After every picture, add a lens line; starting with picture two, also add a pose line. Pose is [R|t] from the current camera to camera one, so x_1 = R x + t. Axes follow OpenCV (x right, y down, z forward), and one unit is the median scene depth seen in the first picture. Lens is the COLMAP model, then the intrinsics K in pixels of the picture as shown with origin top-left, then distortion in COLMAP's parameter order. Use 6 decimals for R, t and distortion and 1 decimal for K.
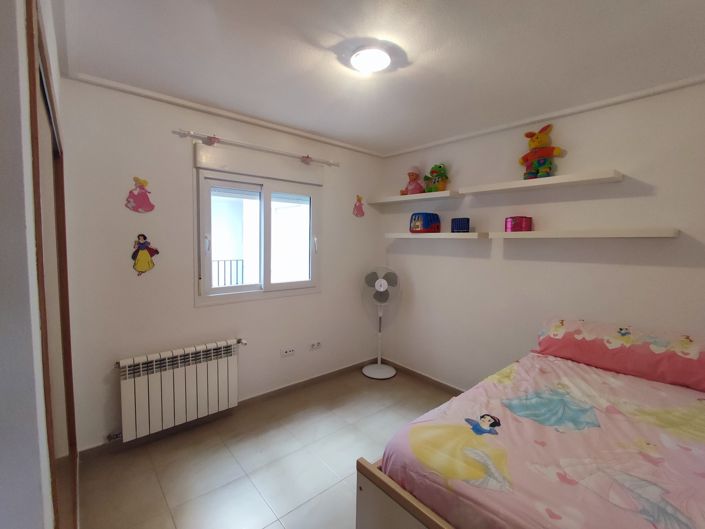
lens RADIAL K [[322.7, 0, 352.6], [0, 322.7, 262.9], [0, 0, 1]] dist [-0.001679, -0.002965]
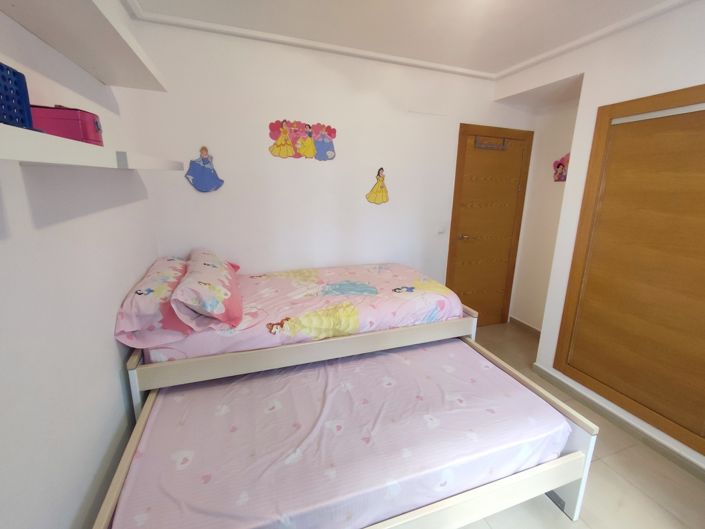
lens RADIAL K [[322.7, 0, 357.2], [0, 322.7, 263.6], [0, 0, 1]] dist [-0.001679, -0.002965]
pose [[-0.938296, -0.124603, 0.322605, 0.076649], [-0.016831, 0.948185, 0.317274, -0.160891], [-0.345422, 0.292267, -0.891775, 2.164214]]
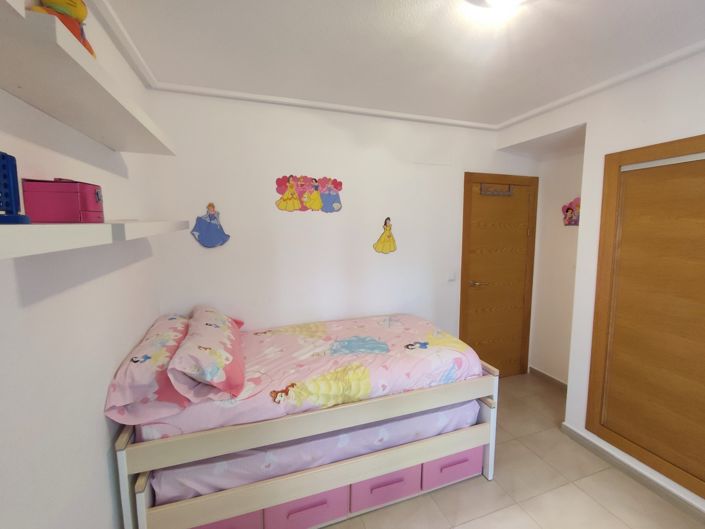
lens RADIAL K [[322.7, 0, 356.8], [0, 322.7, 263.1], [0, 0, 1]] dist [-0.001679, -0.002965]
pose [[-0.933515, -0.062160, 0.353108, 0.111629], [0.008531, 0.980727, 0.195199, -0.202064], [-0.358436, 0.185234, -0.914993, 2.101249]]
